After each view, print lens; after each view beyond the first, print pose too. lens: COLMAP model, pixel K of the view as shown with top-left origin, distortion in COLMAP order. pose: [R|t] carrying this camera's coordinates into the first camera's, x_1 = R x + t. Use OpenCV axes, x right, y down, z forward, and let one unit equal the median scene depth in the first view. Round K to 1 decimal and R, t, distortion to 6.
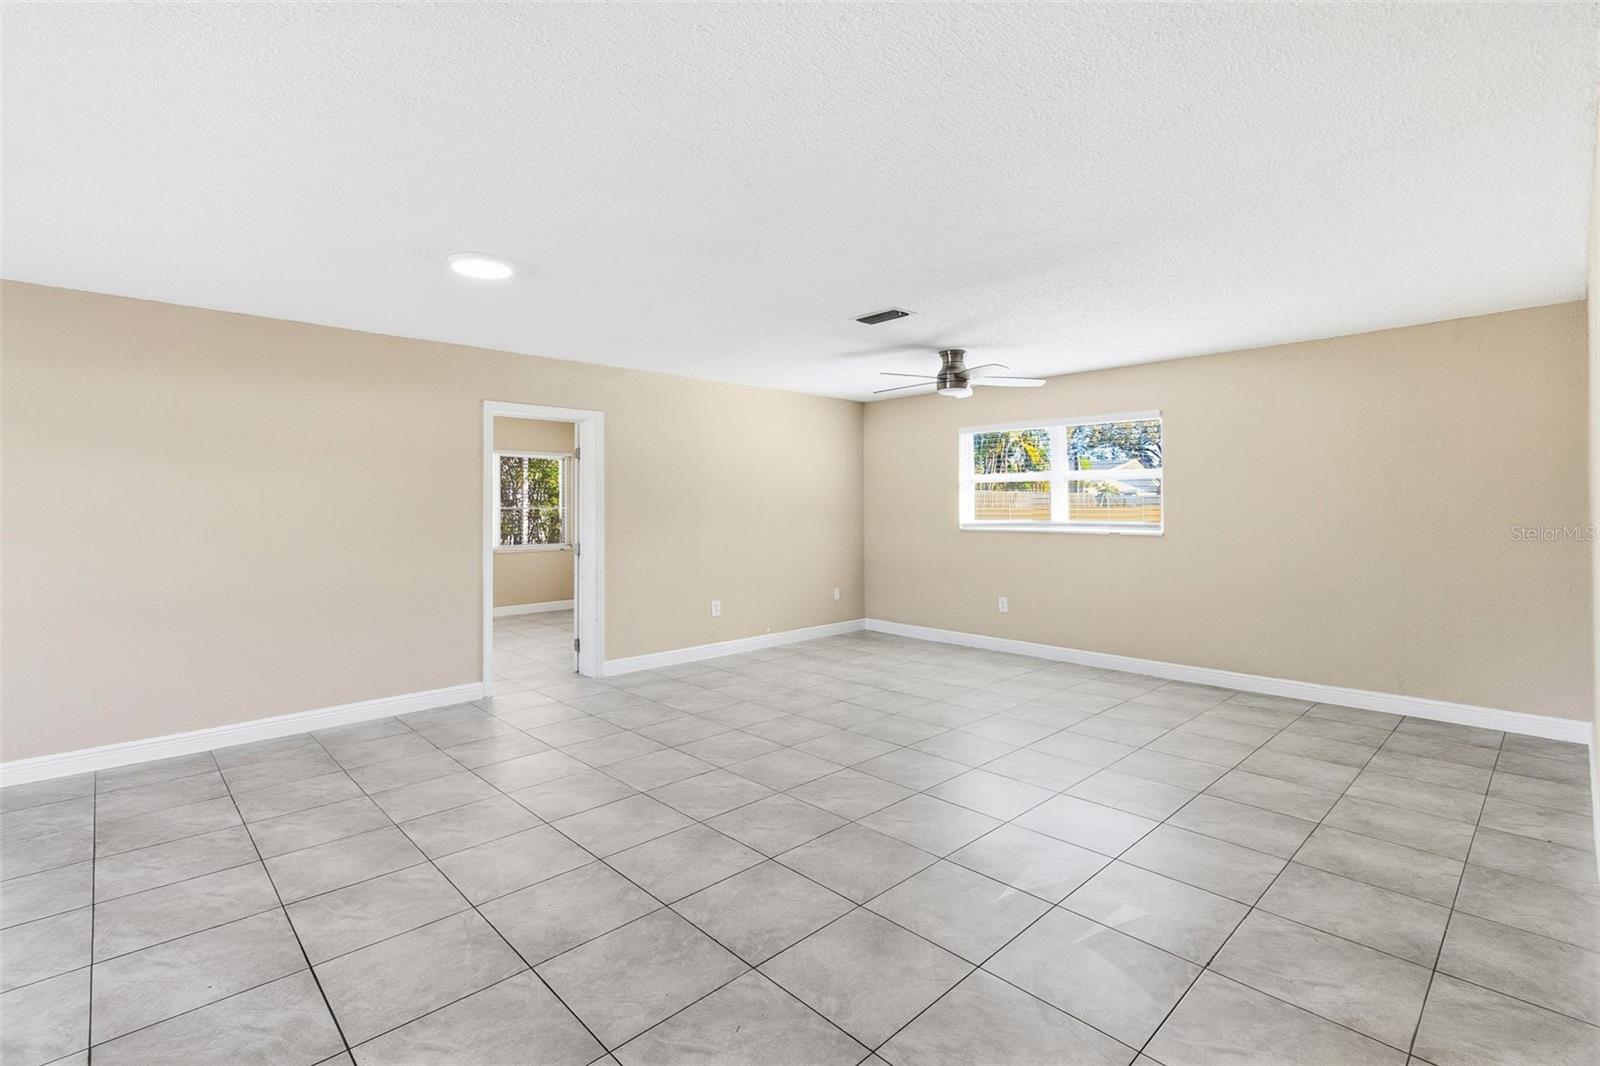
lens RADIAL K [[736.4, 0, 810.3], [0, 736.4, 502.1], [0, 0, 1]] dist [-0.000445, 0.000056]
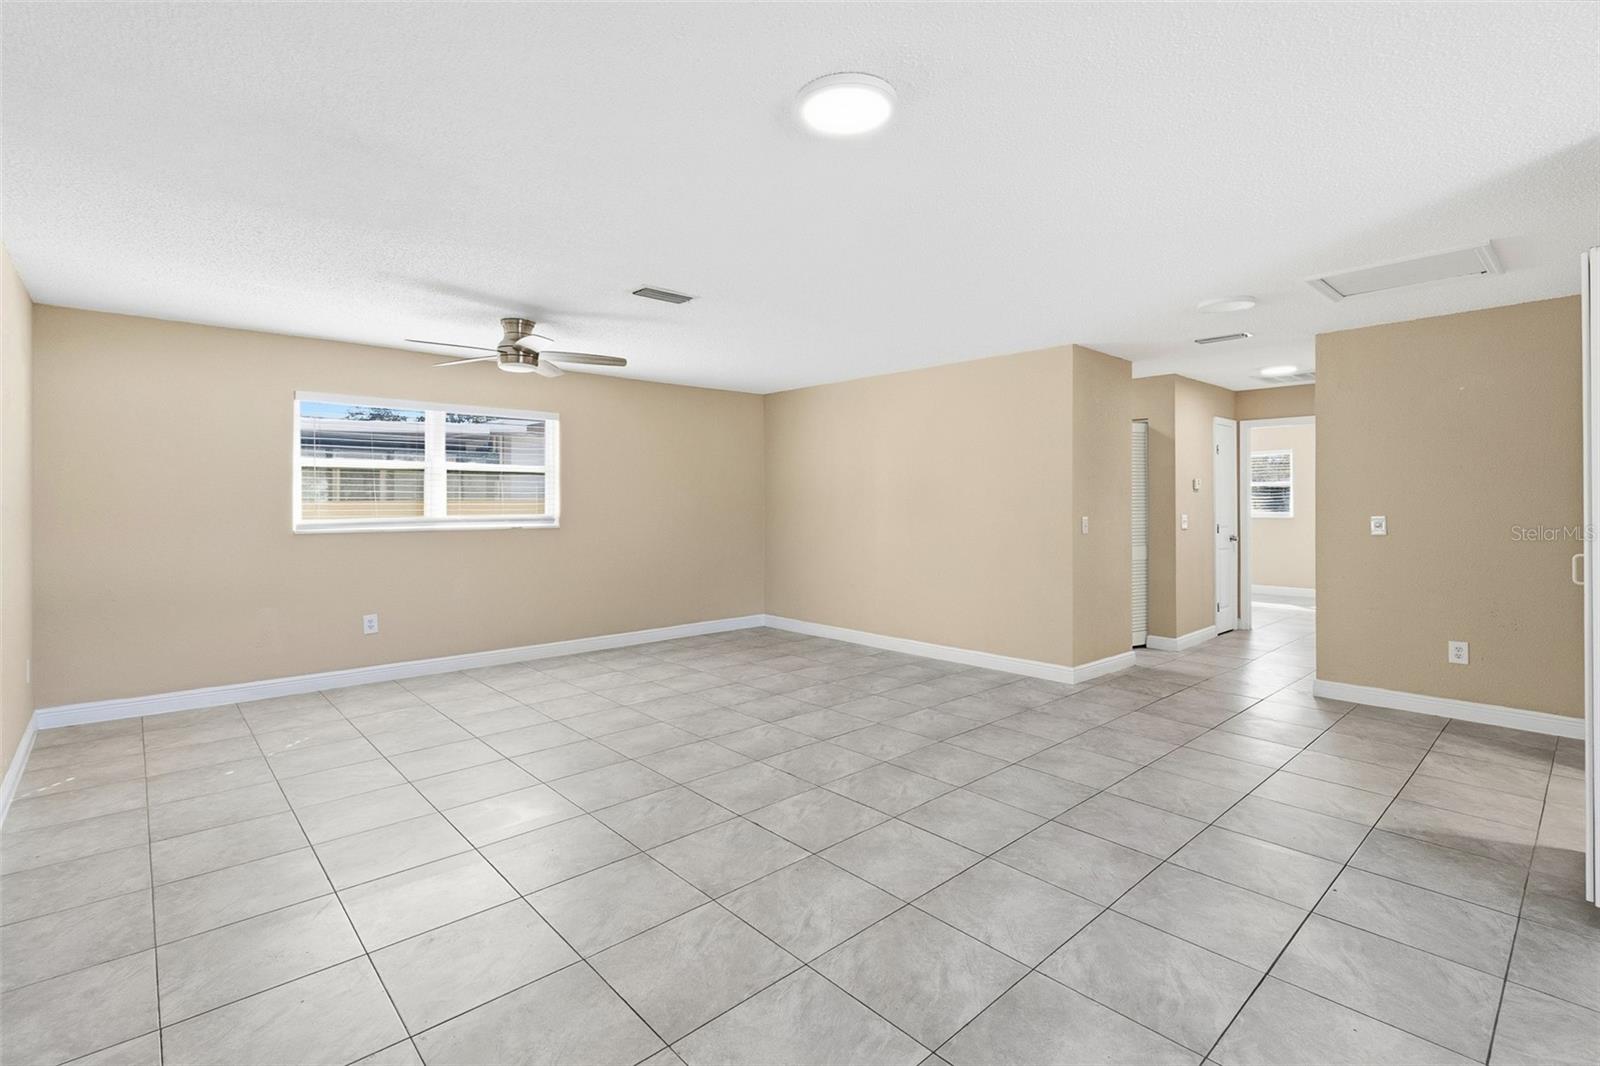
lens RADIAL K [[740.7, 0, 813.7], [0, 740.7, 500.0], [0, 0, 1]] dist [0.001441, -0.000369]
pose [[0.015476, 0.004695, 0.999869, -1.048867], [-0.005765, 0.999973, -0.004607, 0.011391], [-0.999864, -0.005693, 0.015503, 0.997859]]
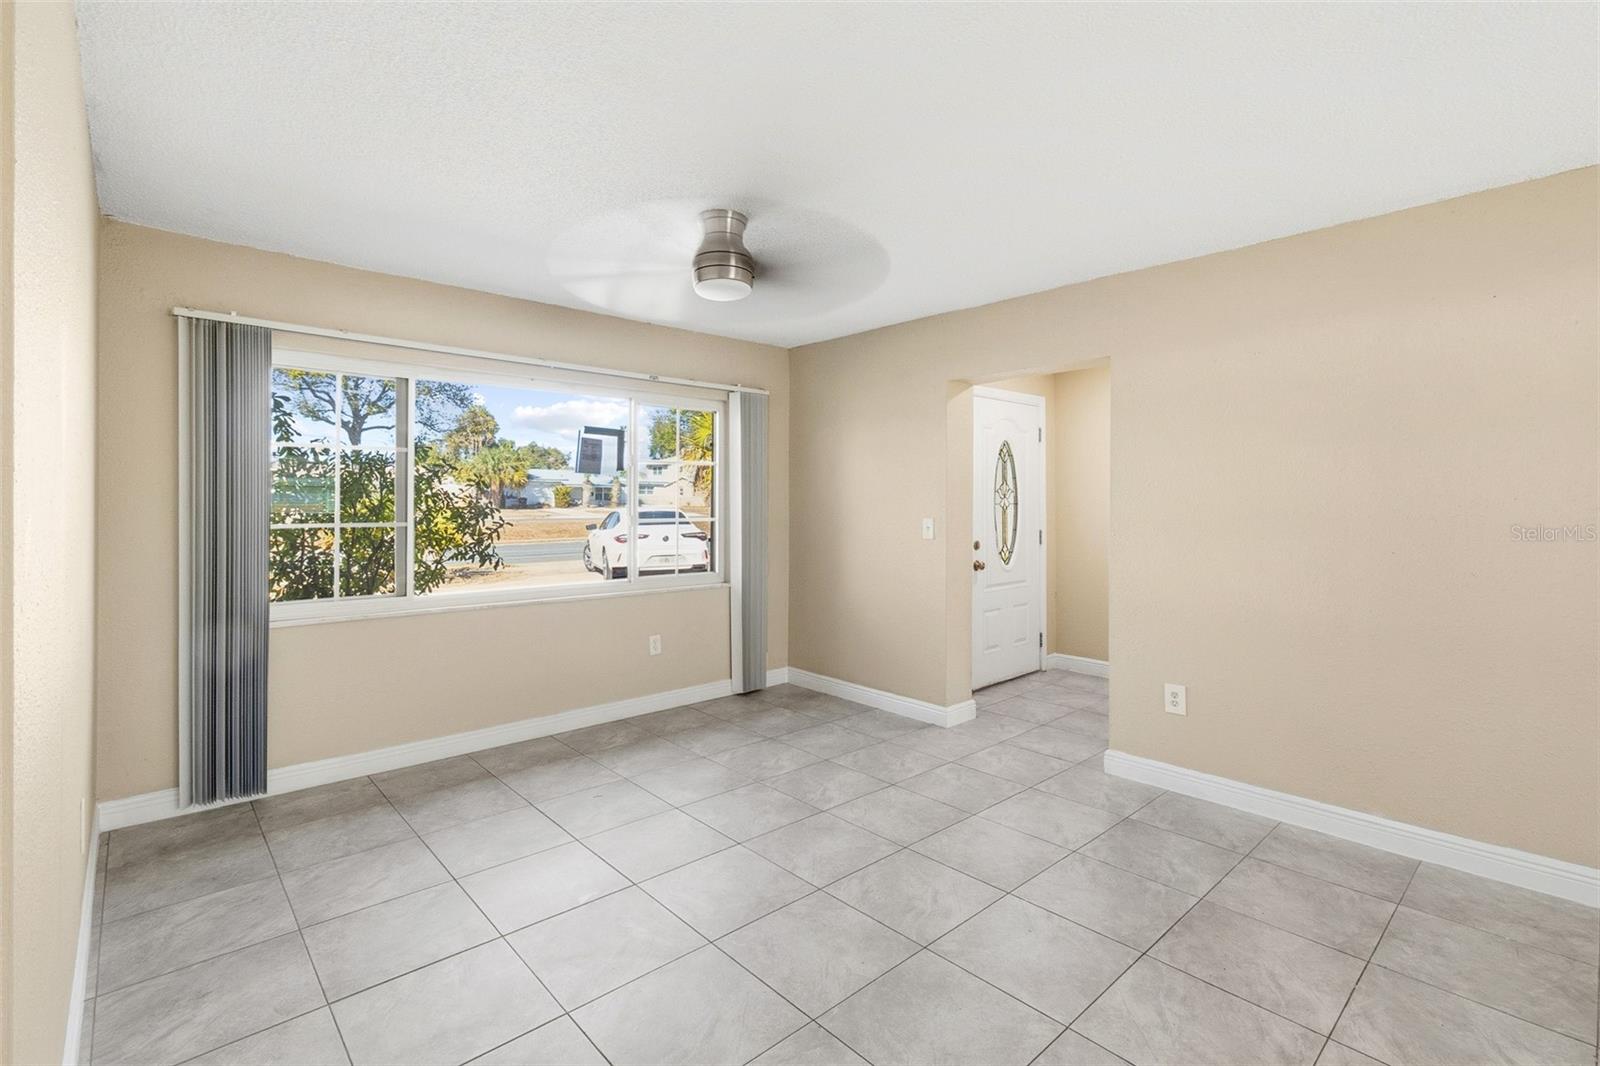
lens RADIAL K [[736.4, 0, 810.3], [0, 736.4, 502.1], [0, 0, 1]] dist [-0.000445, 0.000056]
pose [[-0.023276, 0.007588, -0.999700, -0.157316], [0.006794, 0.999949, 0.007432, -0.000542], [0.999706, -0.006619, -0.023327, 0.553529]]
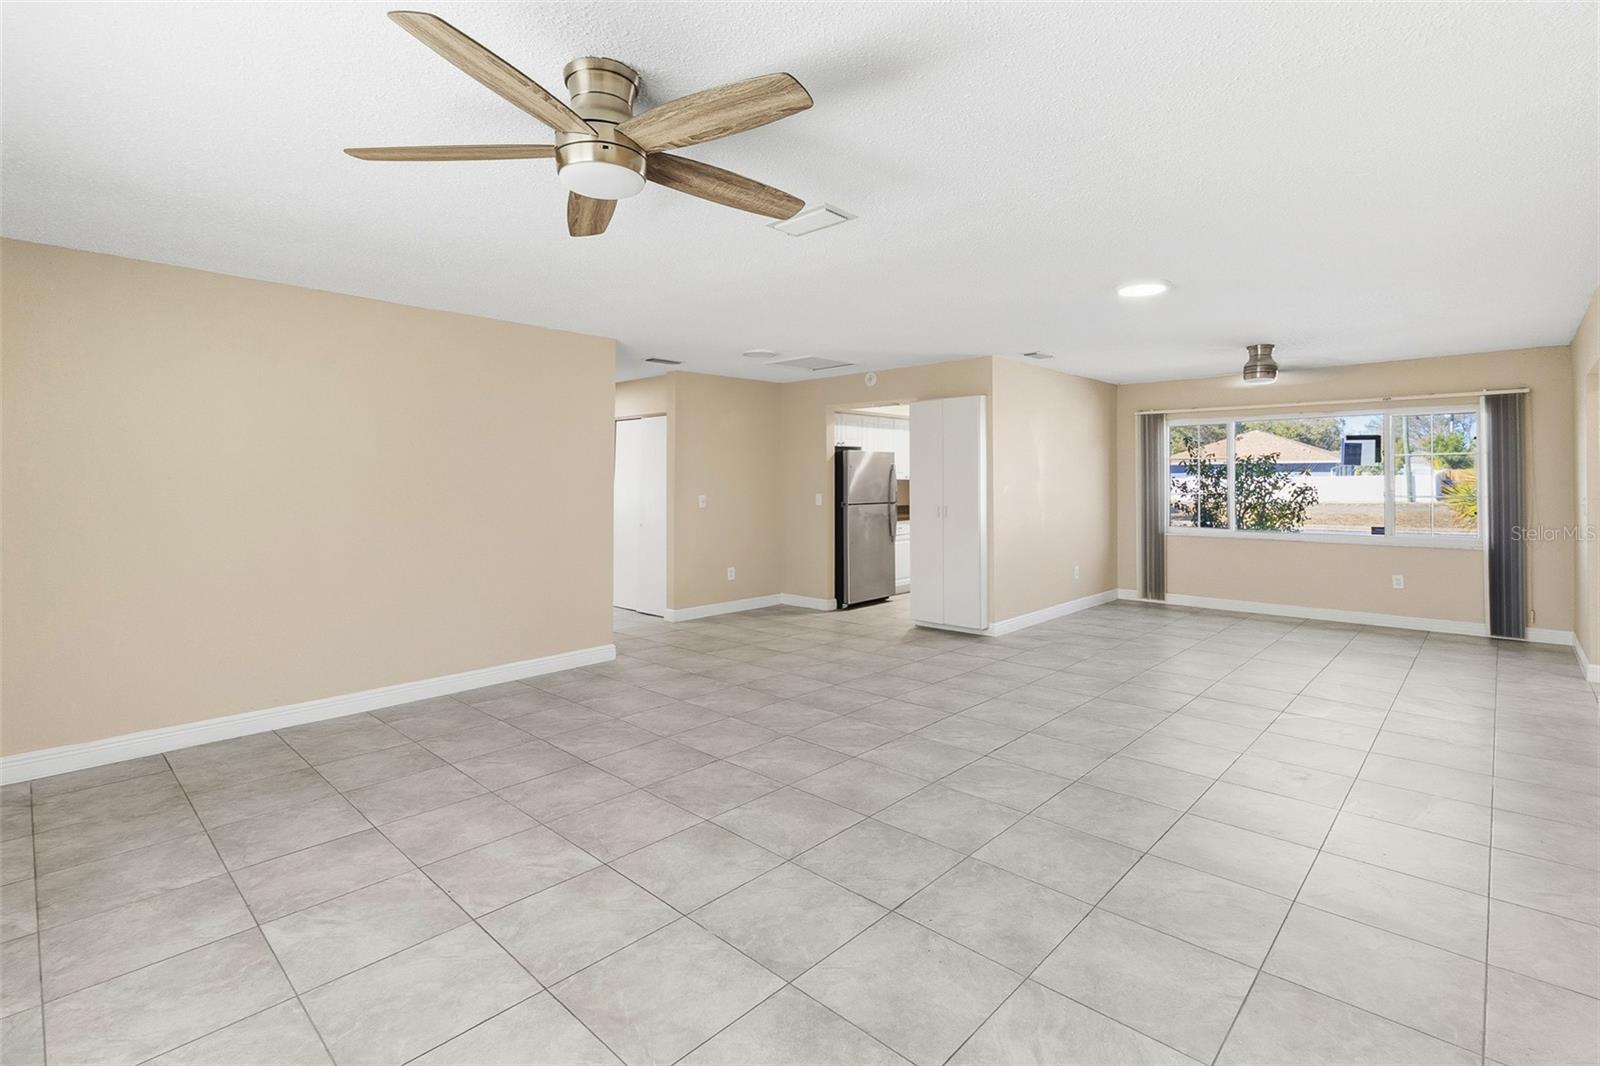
lens RADIAL K [[737.2, 0, 814.8], [0, 737.2, 474.1], [0, 0, 1]] dist [0.000582, -0.000431]
pose [[-0.998317, 0.005343, -0.057751, 0.169833], [0.006474, 0.999790, -0.019427, 0.011058], [0.057635, -0.019769, -0.998142, 2.154428]]
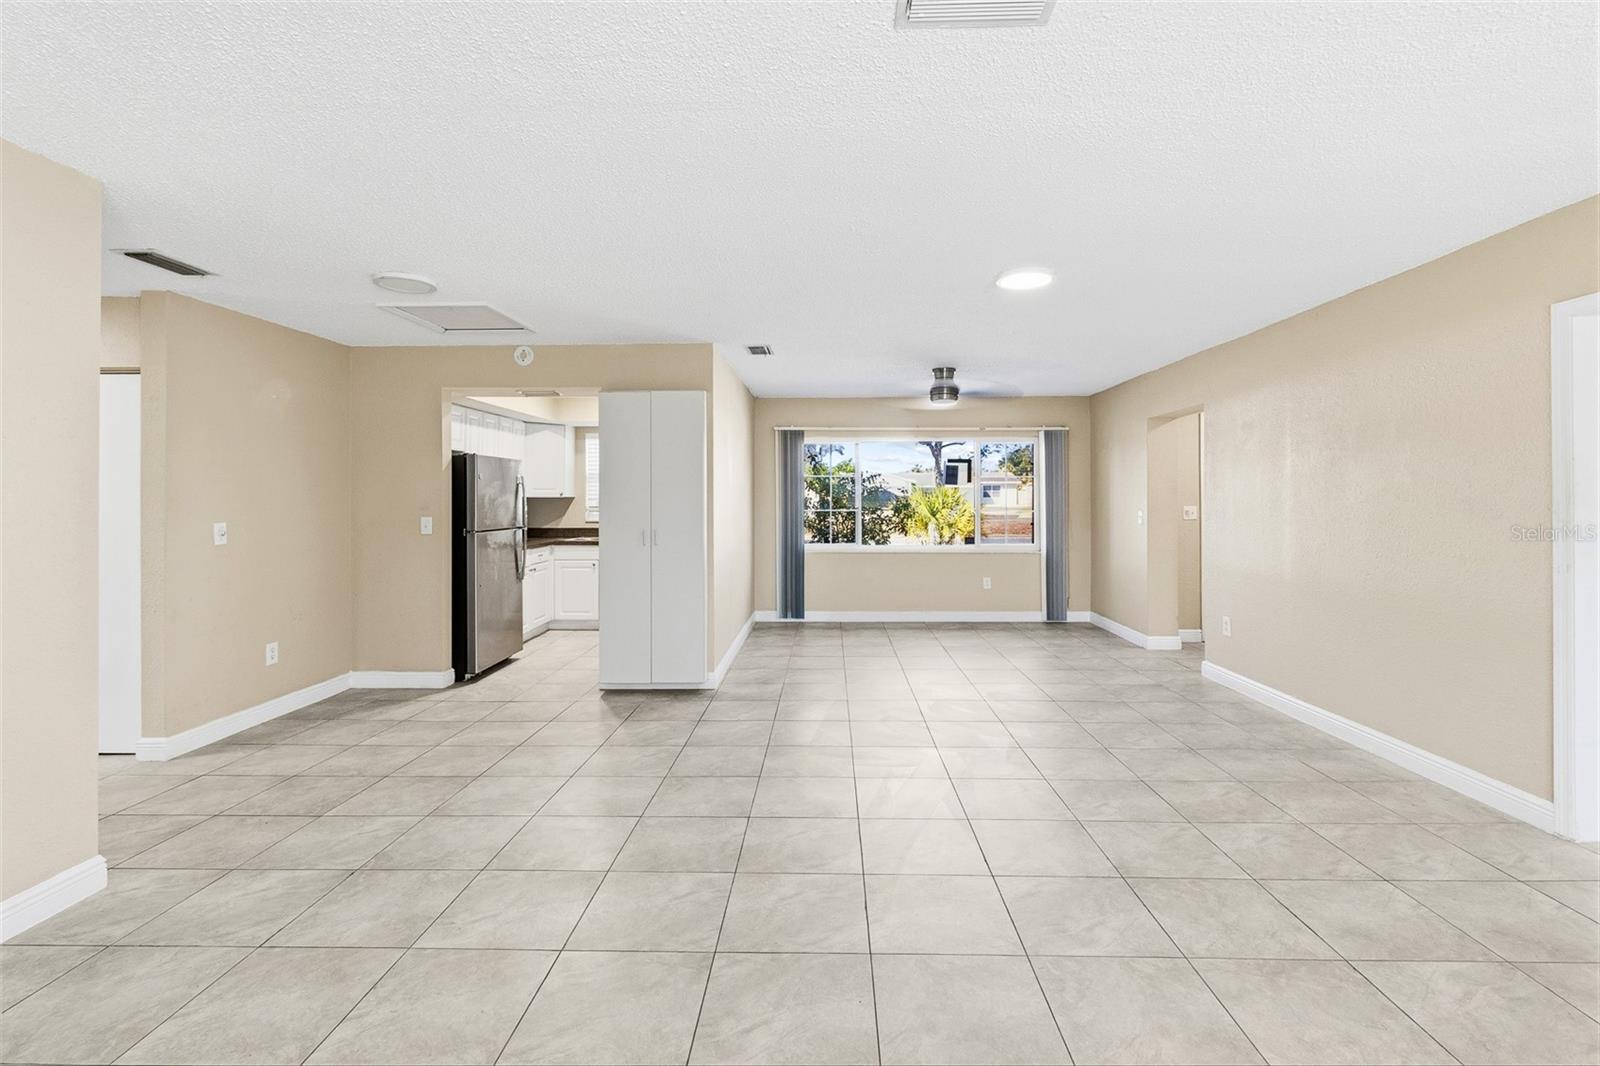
lens RADIAL K [[727.3, 0, 811.1], [0, 727.3, 498.3], [0, 0, 1]] dist [-0.002116, -0.000095]
pose [[-0.711521, 0.005251, -0.702645, 0.528659], [0.013002, 0.999899, -0.005694, 0.007091], [0.702545, -0.013187, -0.711517, 1.510016]]
